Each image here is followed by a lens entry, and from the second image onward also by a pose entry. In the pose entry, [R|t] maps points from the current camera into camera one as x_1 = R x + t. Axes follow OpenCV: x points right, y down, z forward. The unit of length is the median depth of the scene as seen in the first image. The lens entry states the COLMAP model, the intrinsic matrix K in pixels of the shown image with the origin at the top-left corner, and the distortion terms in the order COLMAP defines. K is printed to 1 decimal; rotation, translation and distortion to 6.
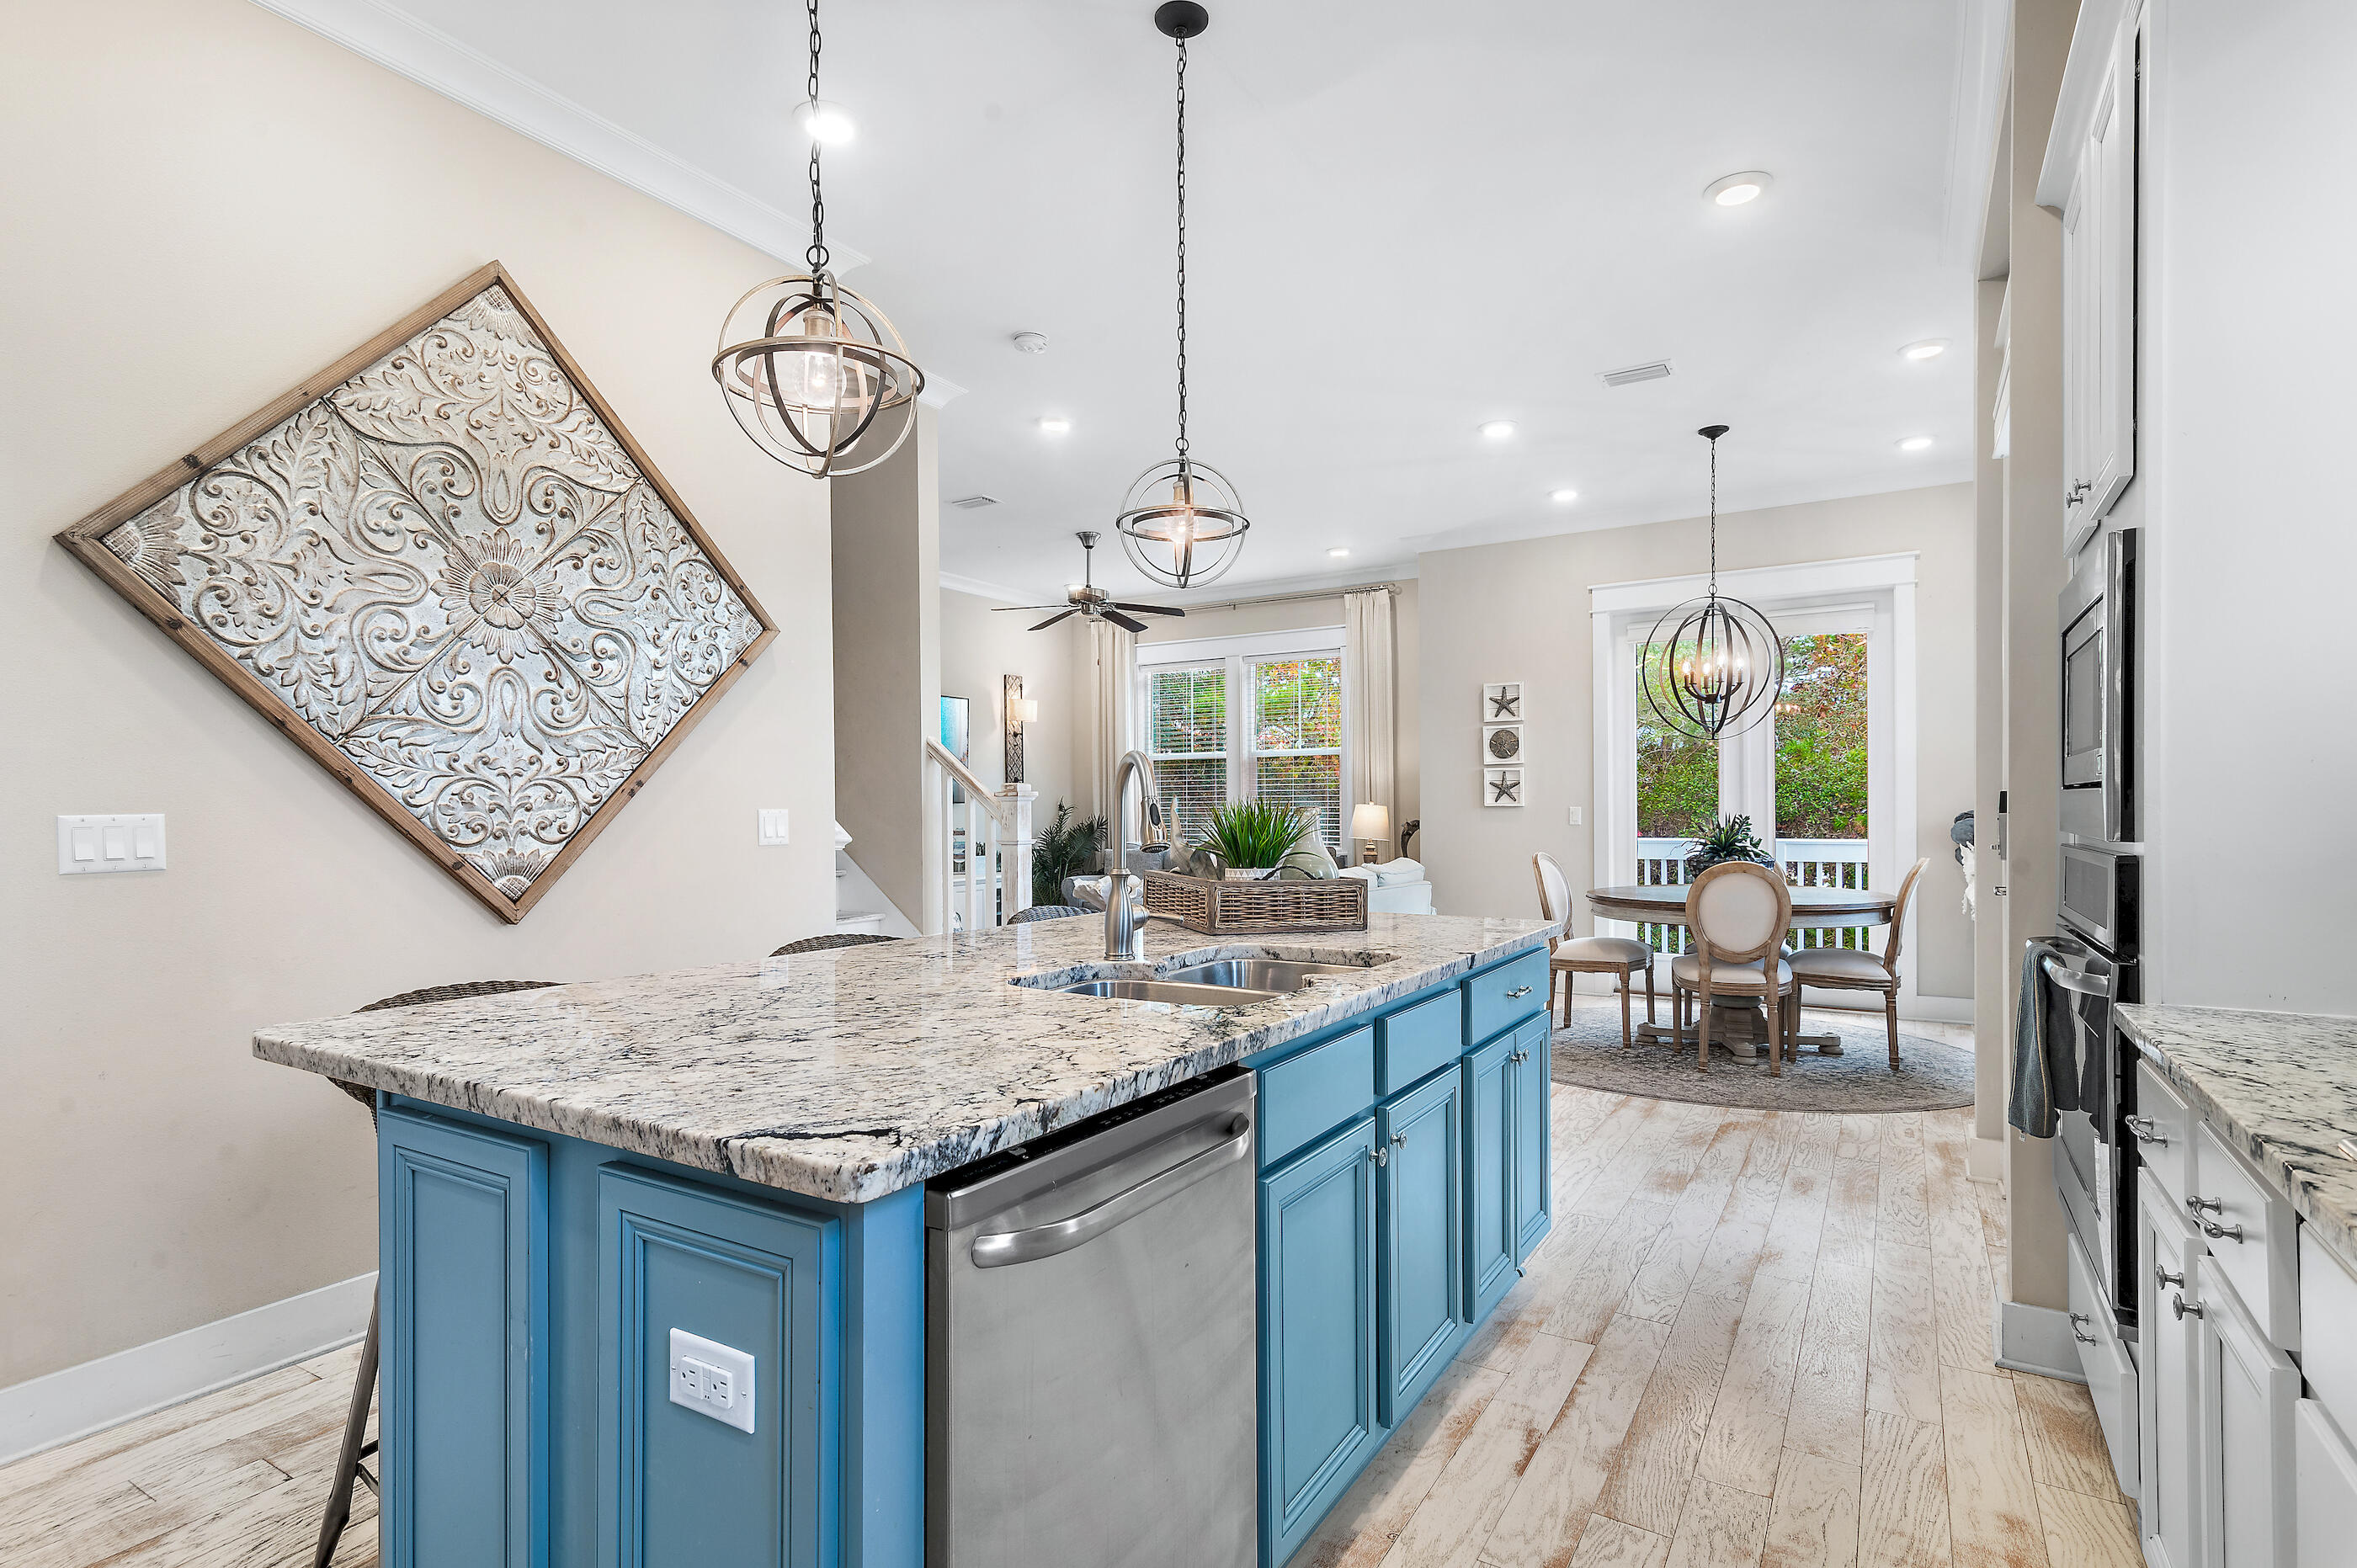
lens RADIAL K [[1163.1, 0, 1178.5], [0, 1163.1, 784.0], [0, 0, 1]] dist [-0.025338, -0.000366]
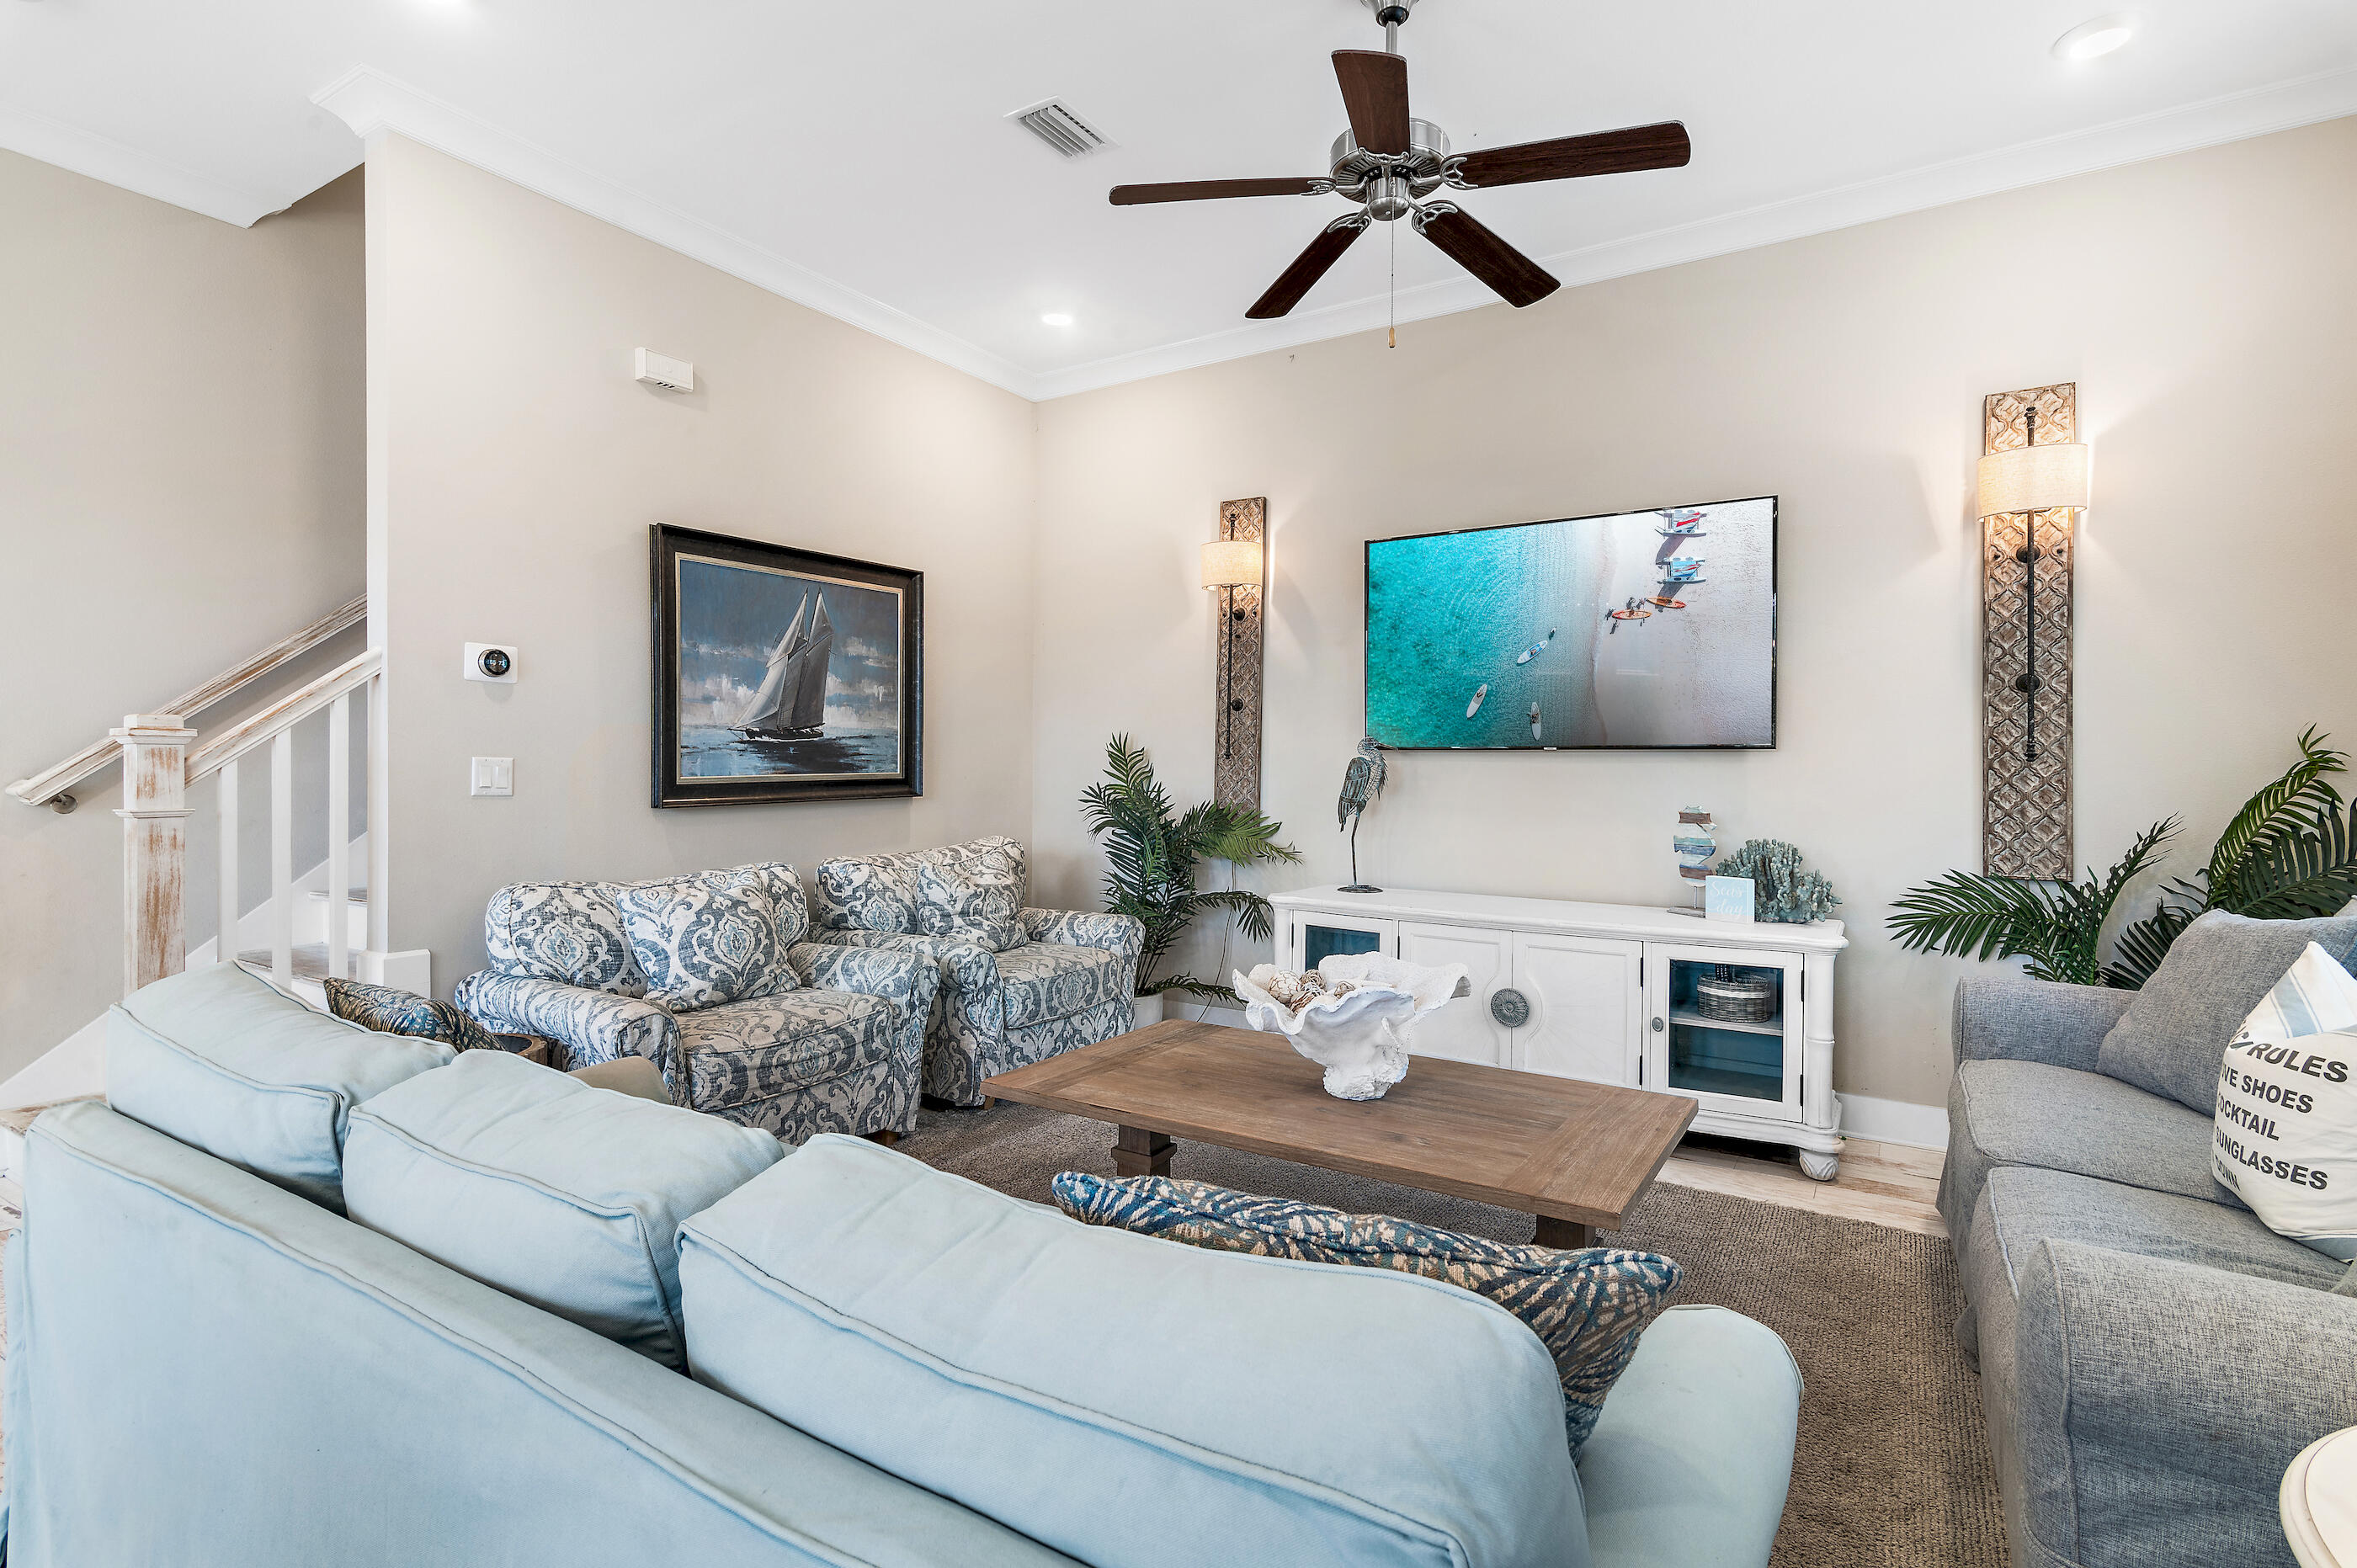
lens RADIAL K [[1143.8, 0, 1178.5], [0, 1143.8, 784.0], [0, 0, 1]] dist [0.017366, 0.000075]
pose [[-0.020049, 0.026020, -0.999460, 0.251179], [0.016455, 0.999534, 0.025692, 0.016479], [0.999664, -0.015931, -0.020468, 0.866161]]
